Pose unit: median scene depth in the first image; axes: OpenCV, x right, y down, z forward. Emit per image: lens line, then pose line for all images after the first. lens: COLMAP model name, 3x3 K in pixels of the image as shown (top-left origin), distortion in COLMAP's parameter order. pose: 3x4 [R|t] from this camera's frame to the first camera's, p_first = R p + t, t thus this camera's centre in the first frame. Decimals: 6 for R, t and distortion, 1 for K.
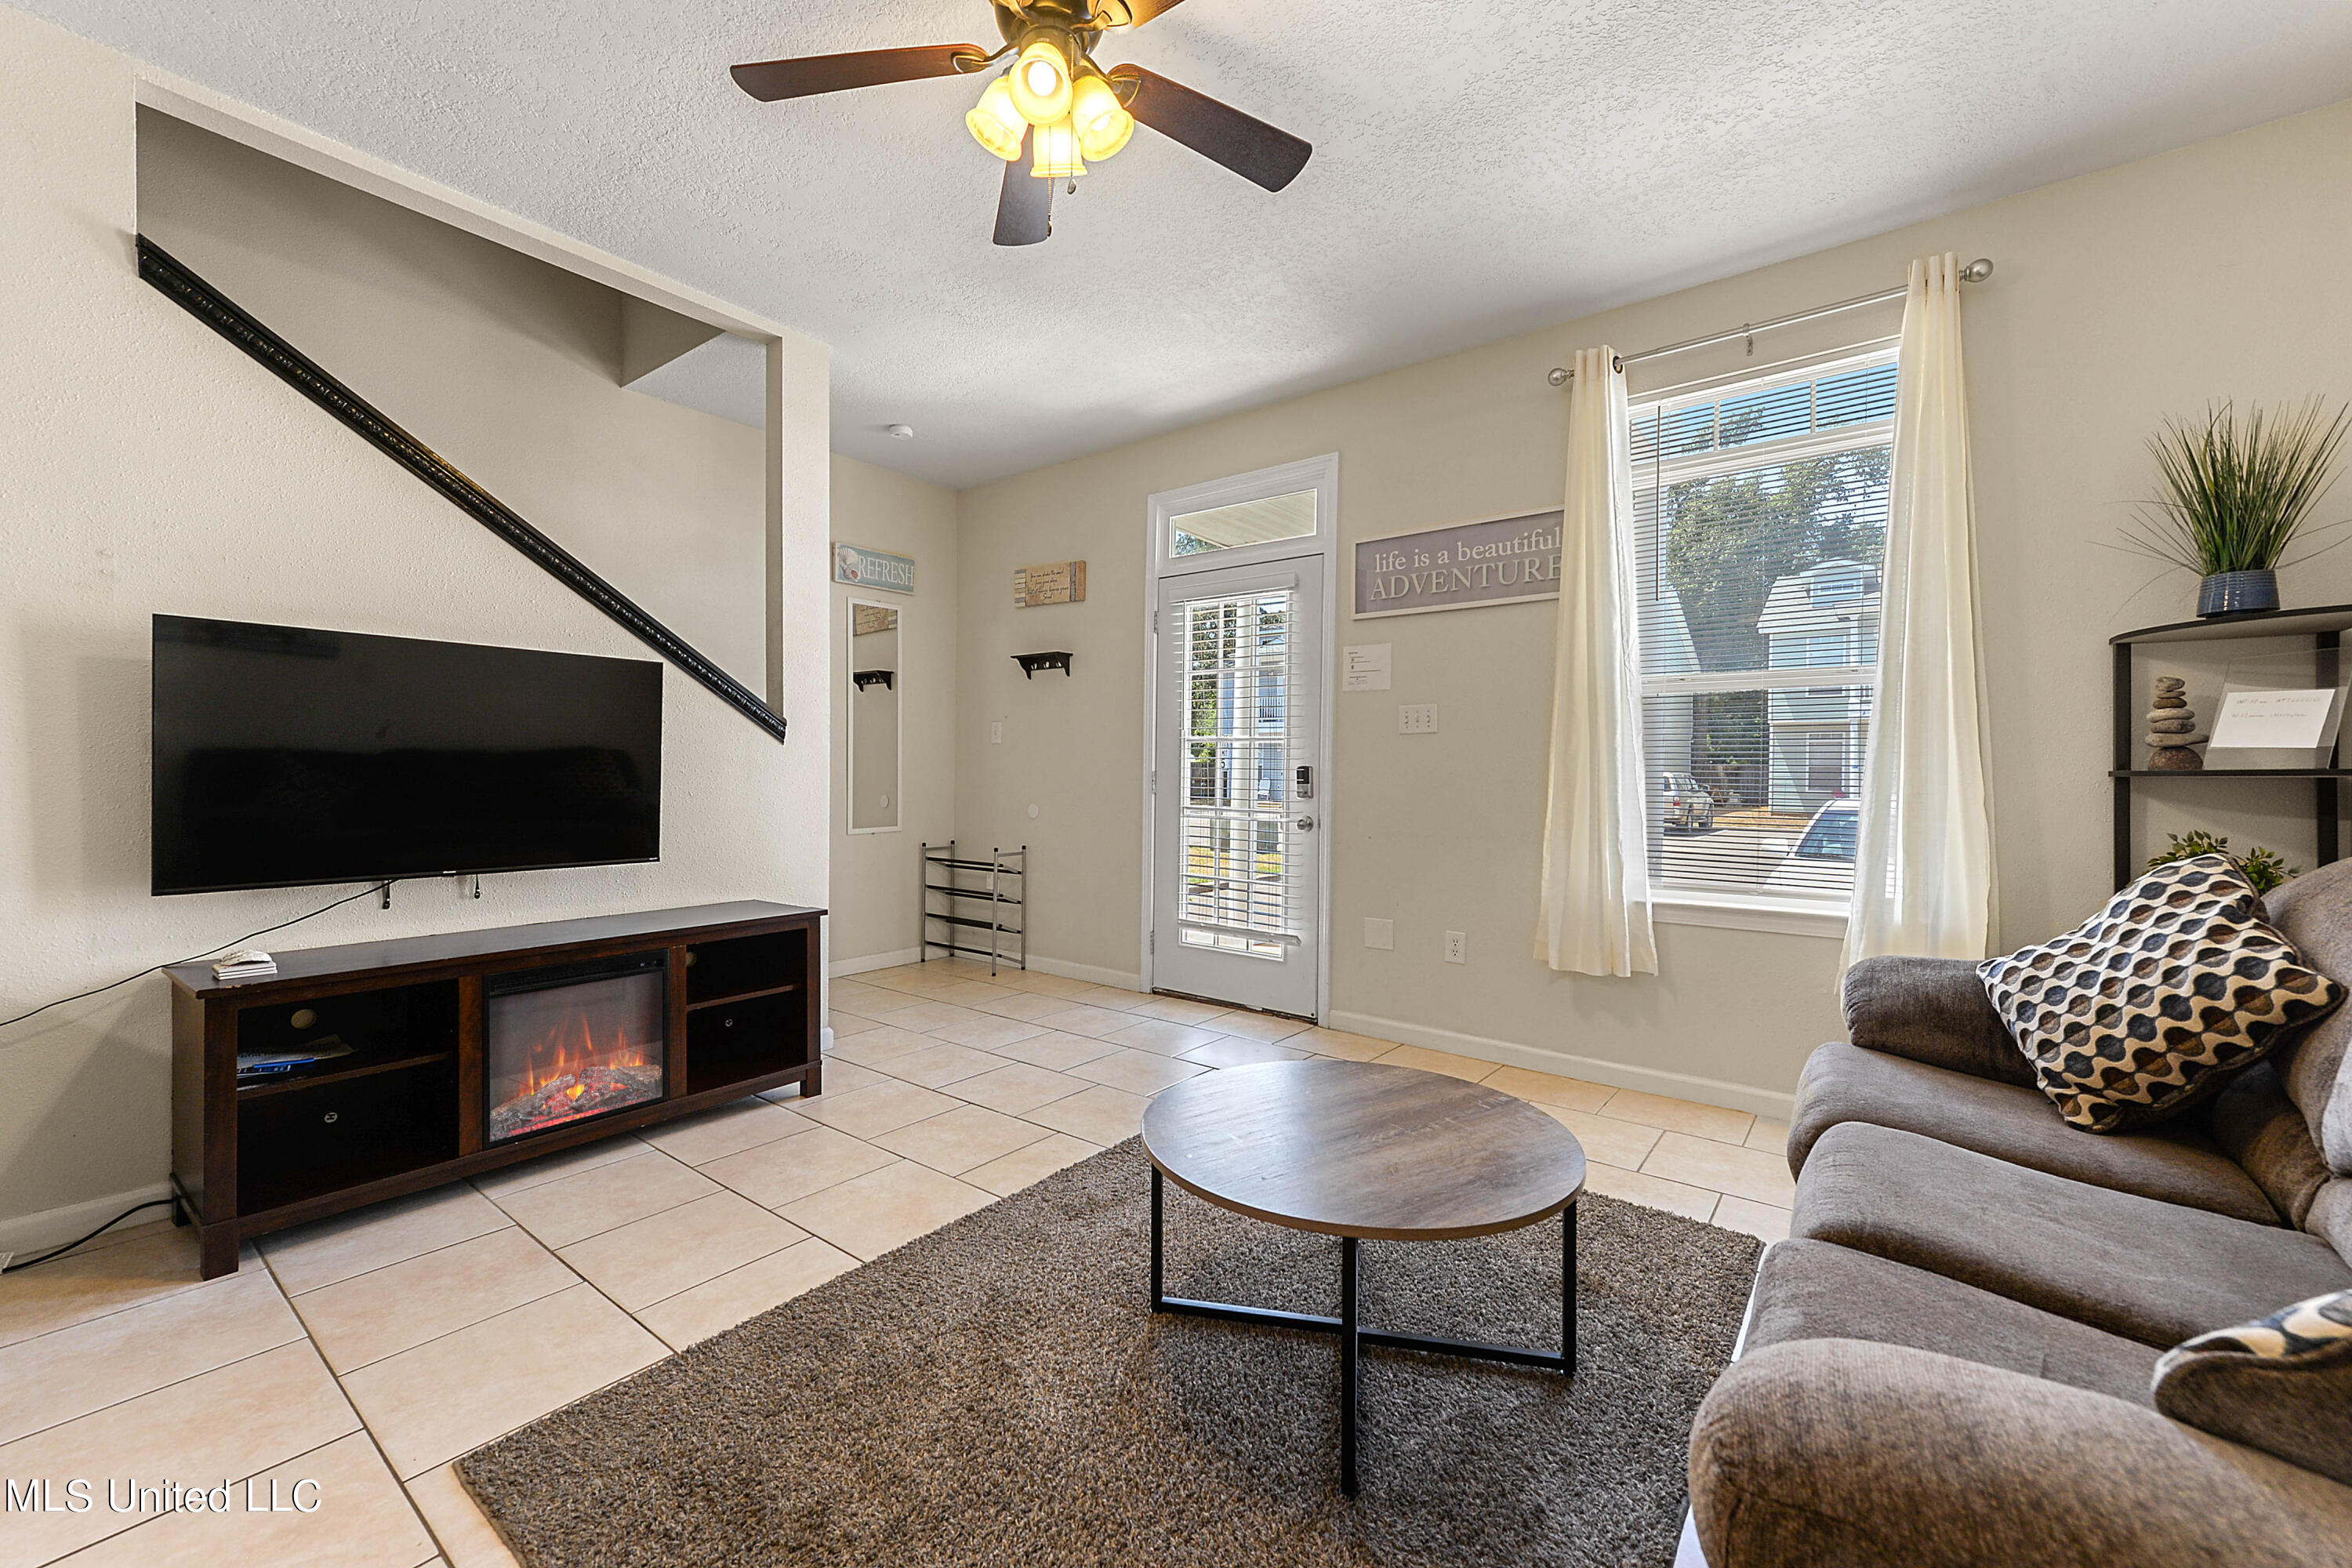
lens RADIAL K [[940.4, 0, 1158.0], [0, 940.4, 777.2], [0, 0, 1]] dist [0.007408, -0.001432]
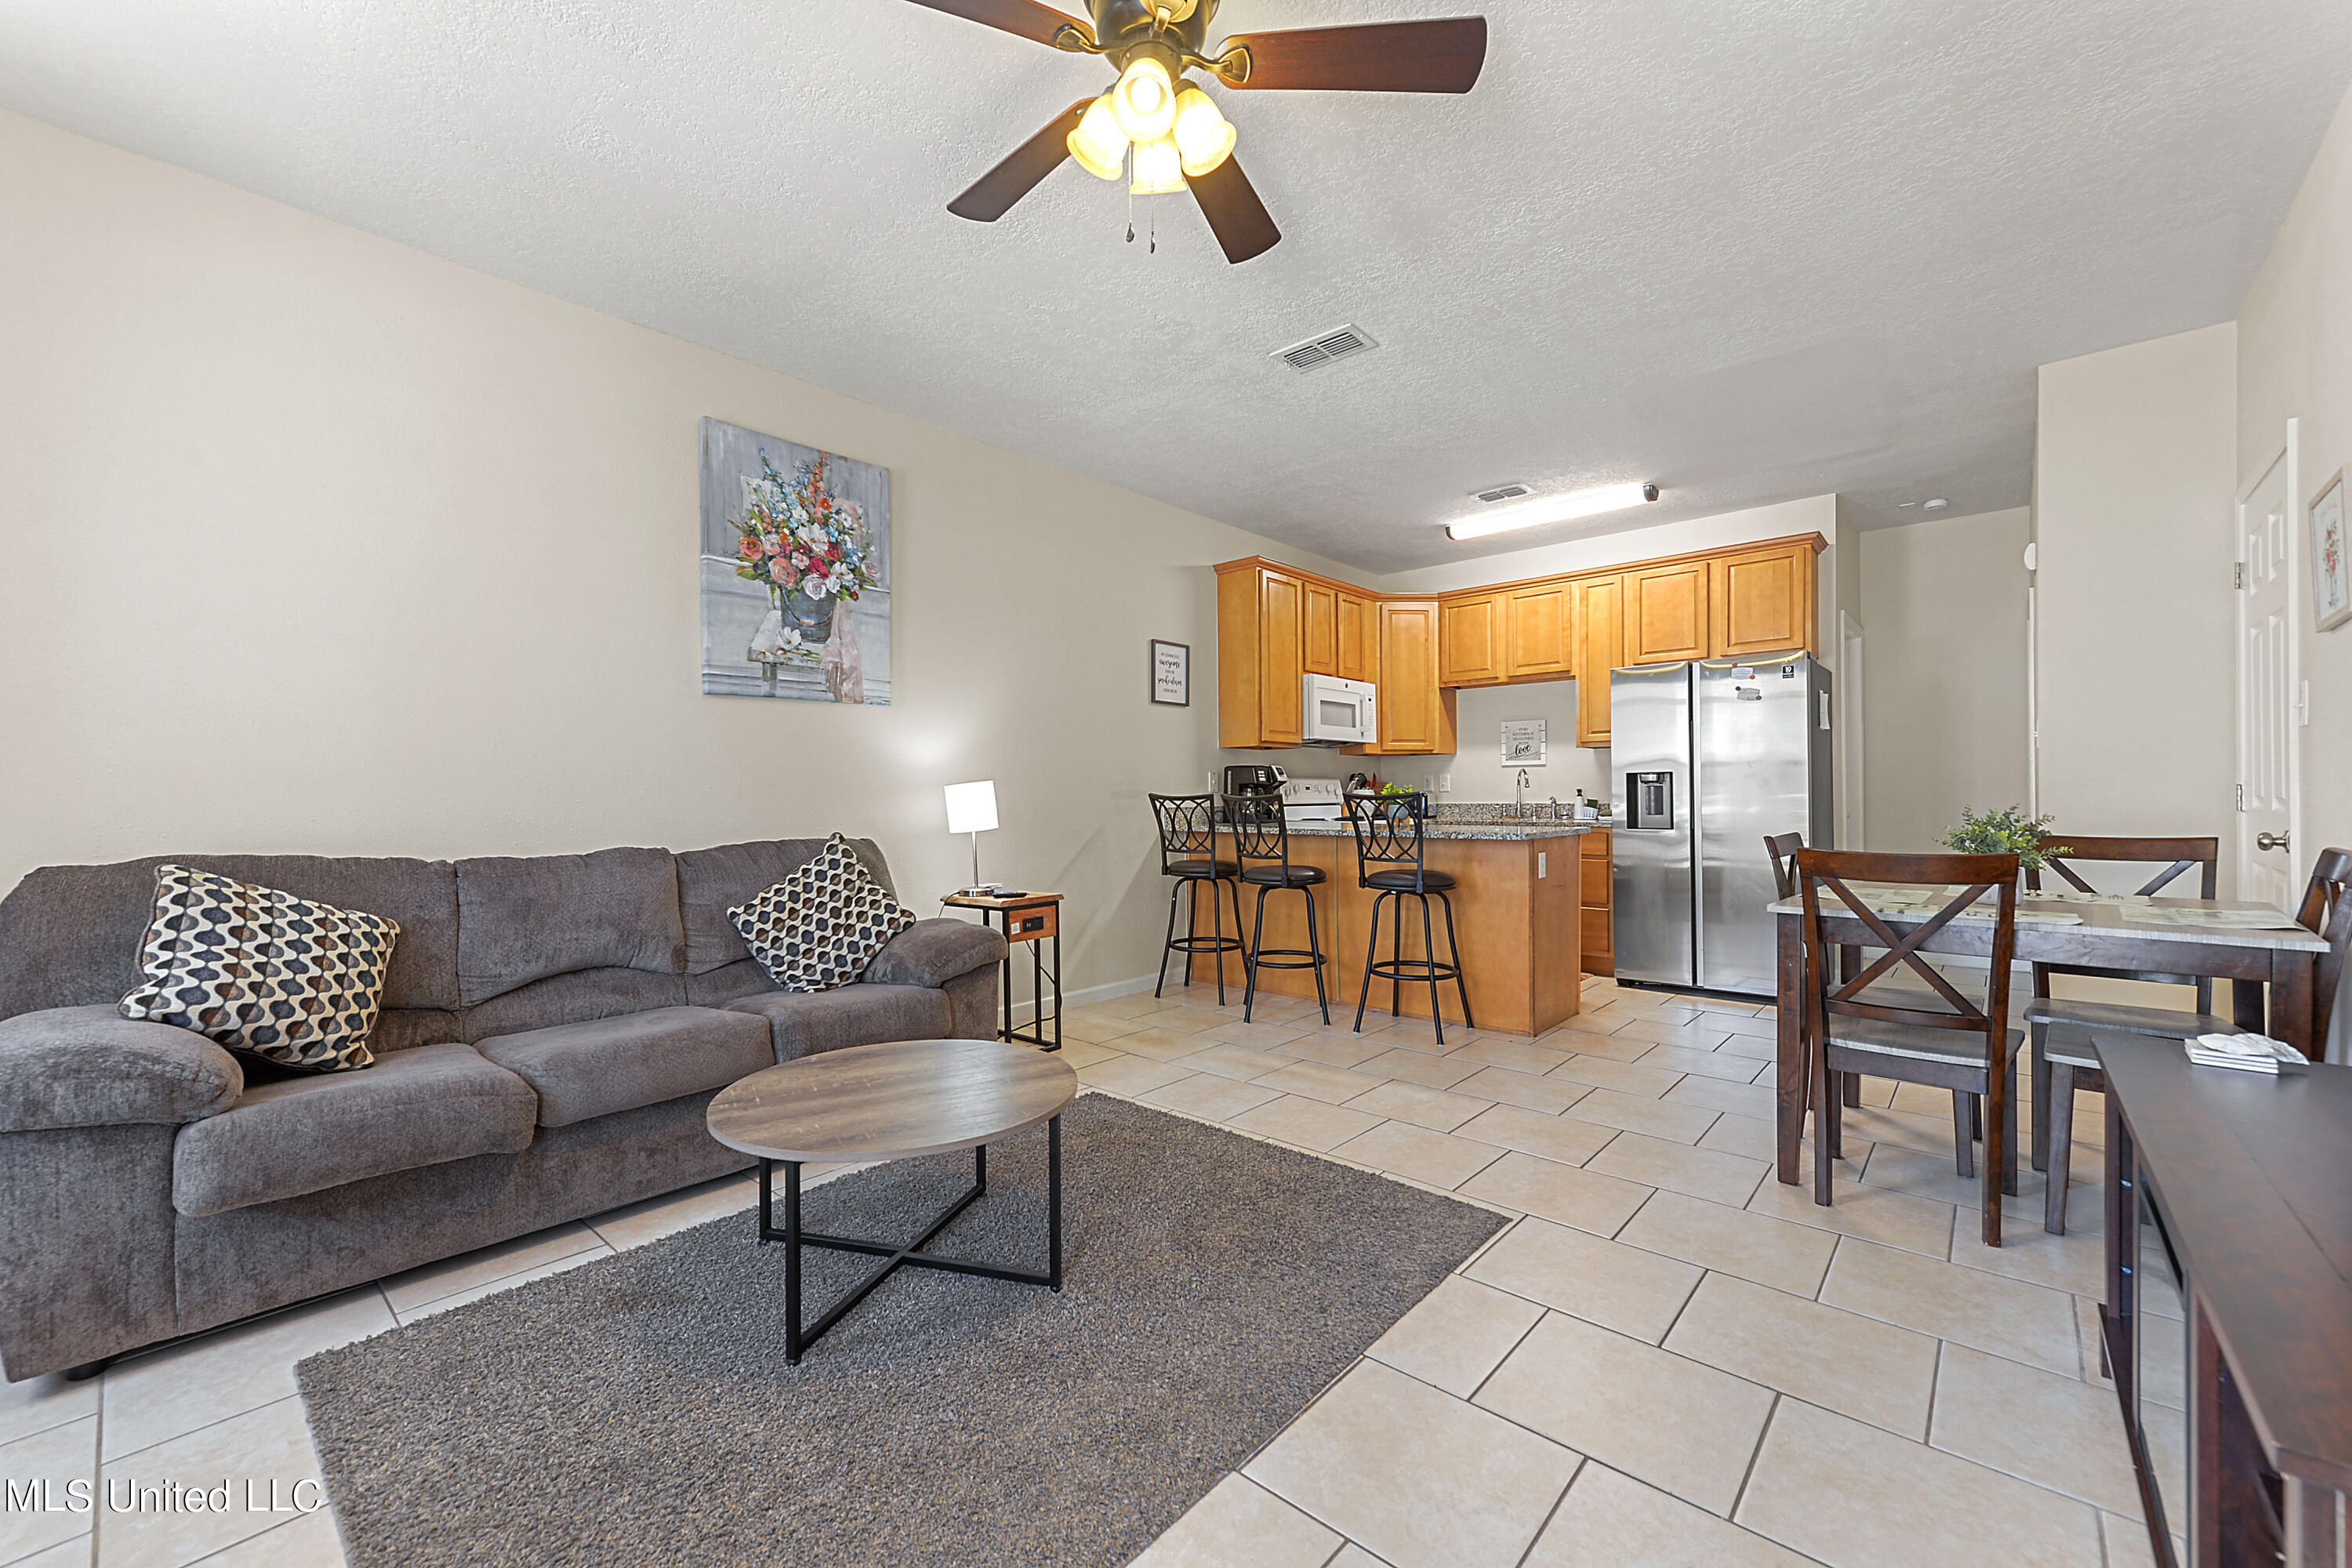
lens RADIAL K [[940.4, 0, 1185.2], [0, 940.4, 794.6], [0, 0, 1]] dist [0.007408, -0.001432]
pose [[-0.998864, 0.002389, 0.047589, -0.146908], [0.002680, 0.999978, 0.006048, -0.007762], [-0.047573, 0.006169, -0.998849, 1.487927]]
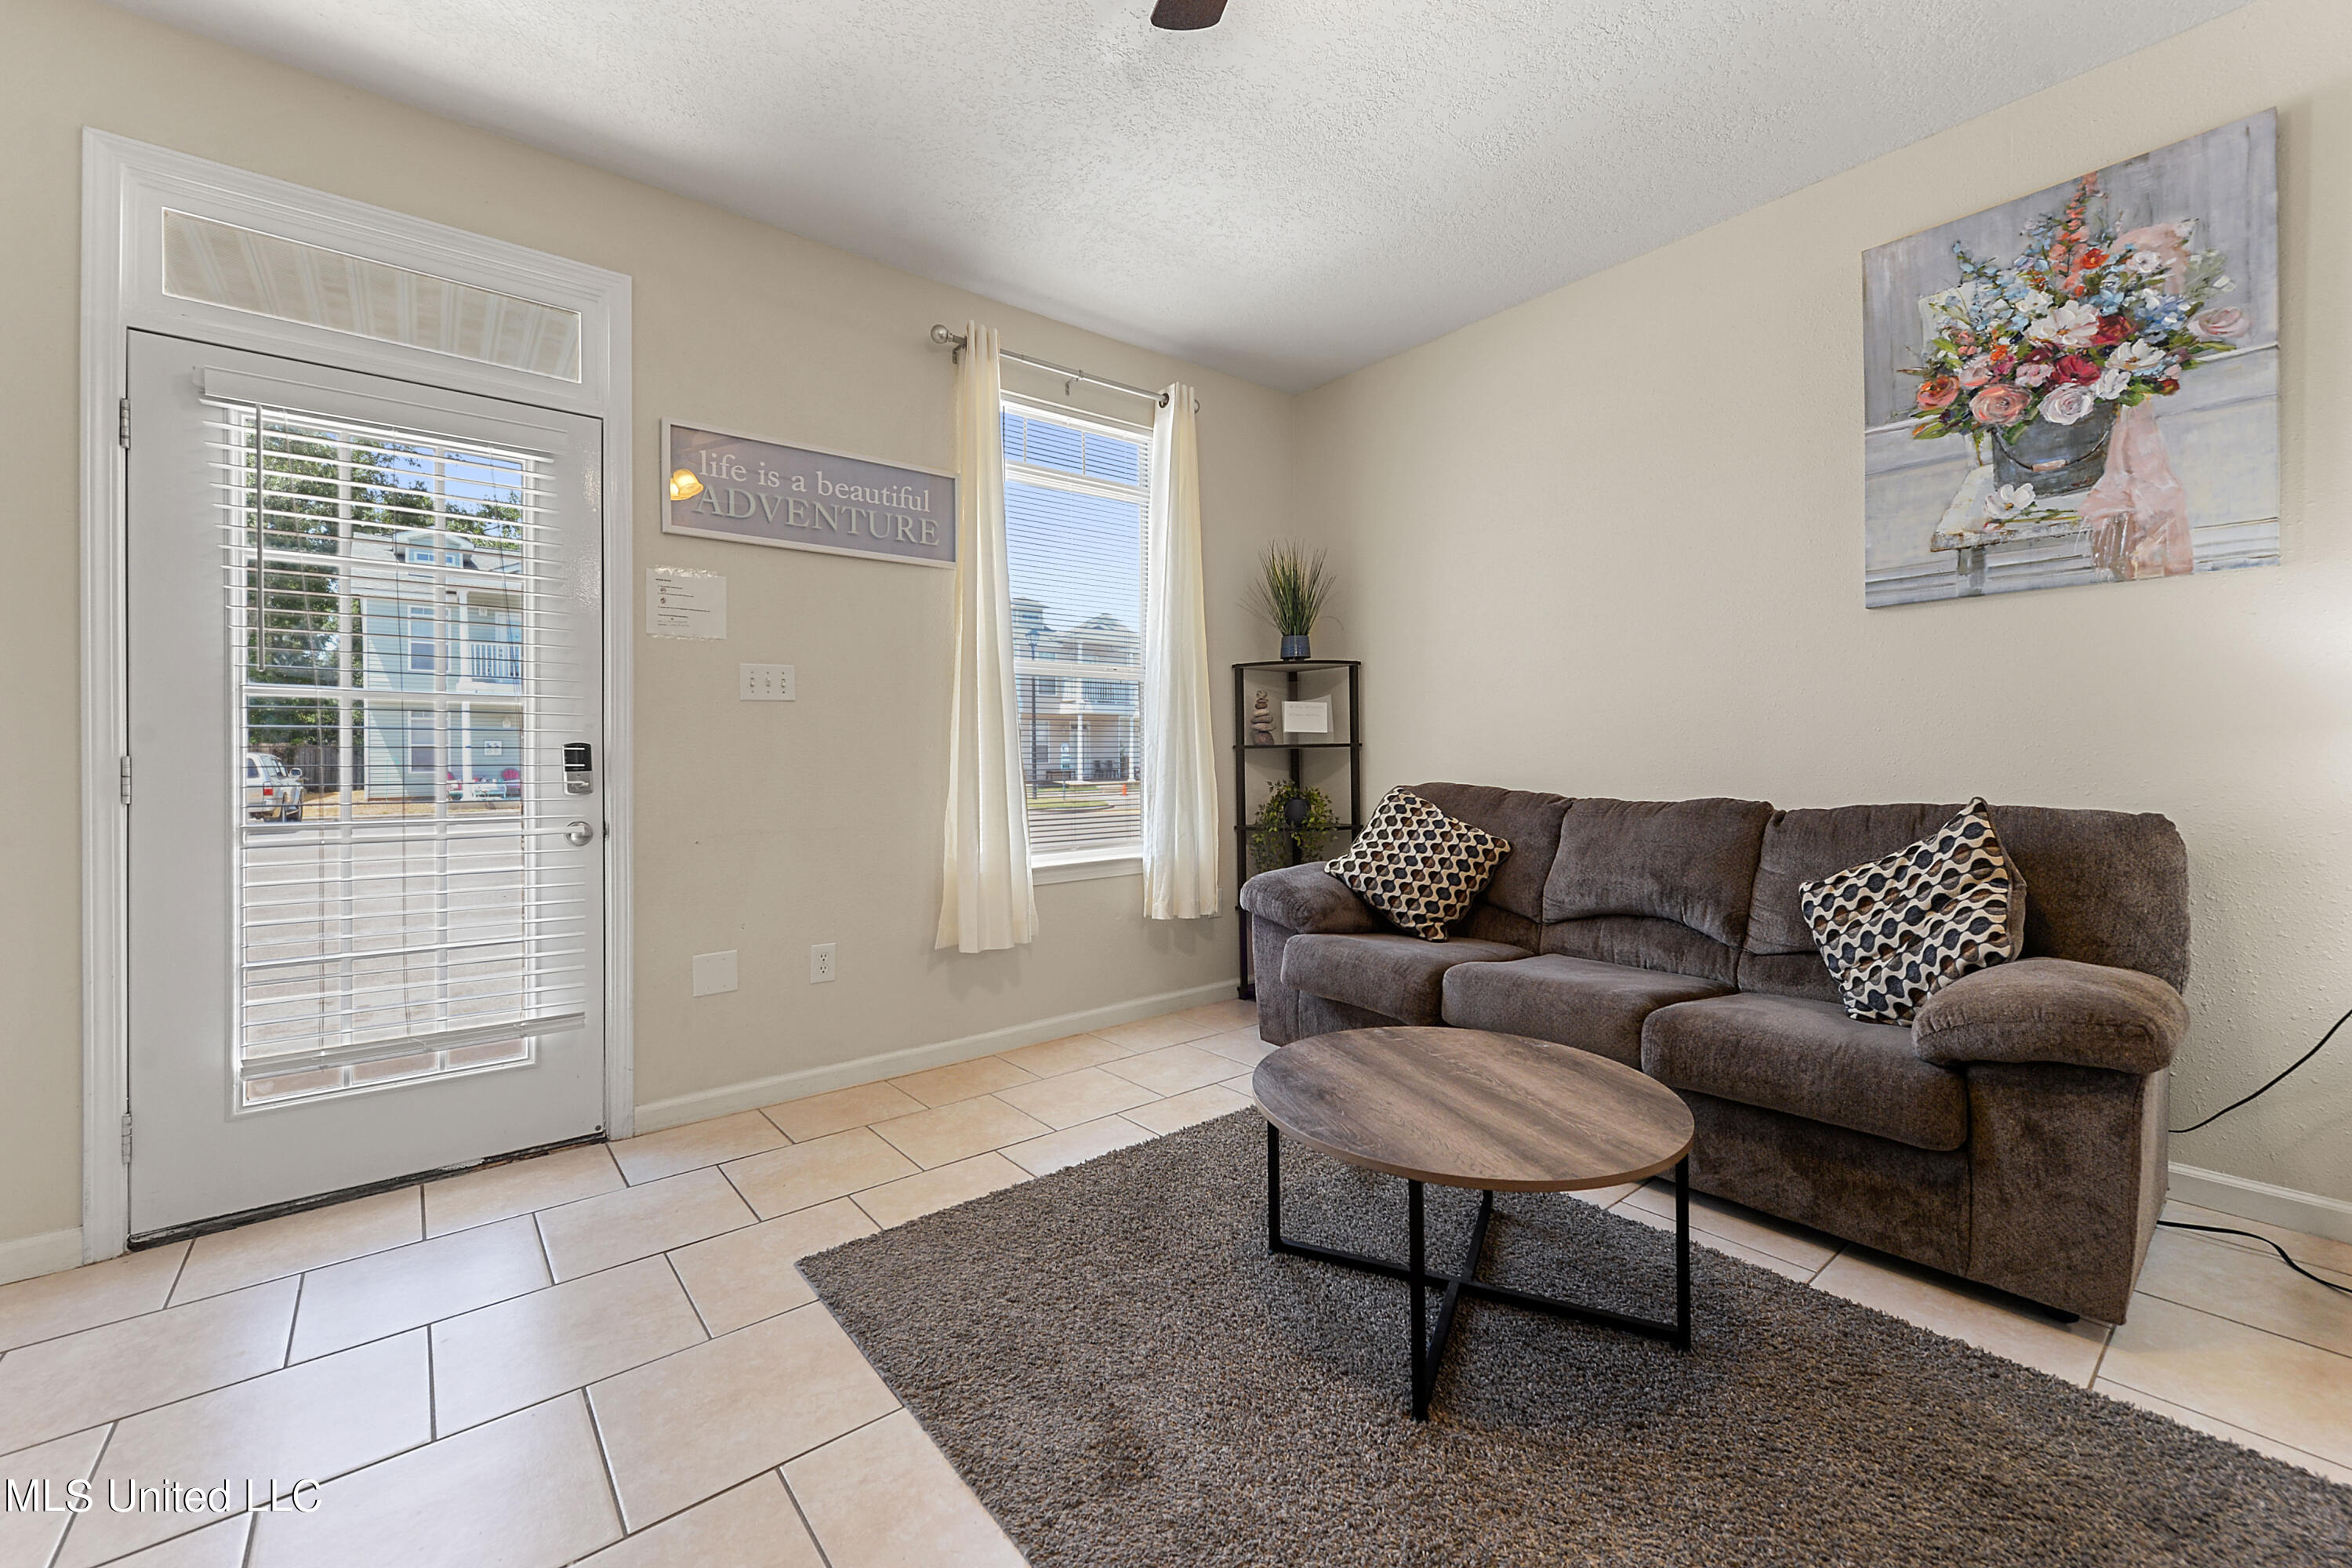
lens RADIAL K [[940.4, 0, 1157.5], [0, 940.4, 761.7], [0, 0, 1]] dist [0.007408, -0.001432]
pose [[0.224438, -0.015569, 0.974364, -0.585796], [0.015620, 0.999801, 0.012377, -0.001713], [-0.974363, 0.012441, 0.224637, 0.736118]]
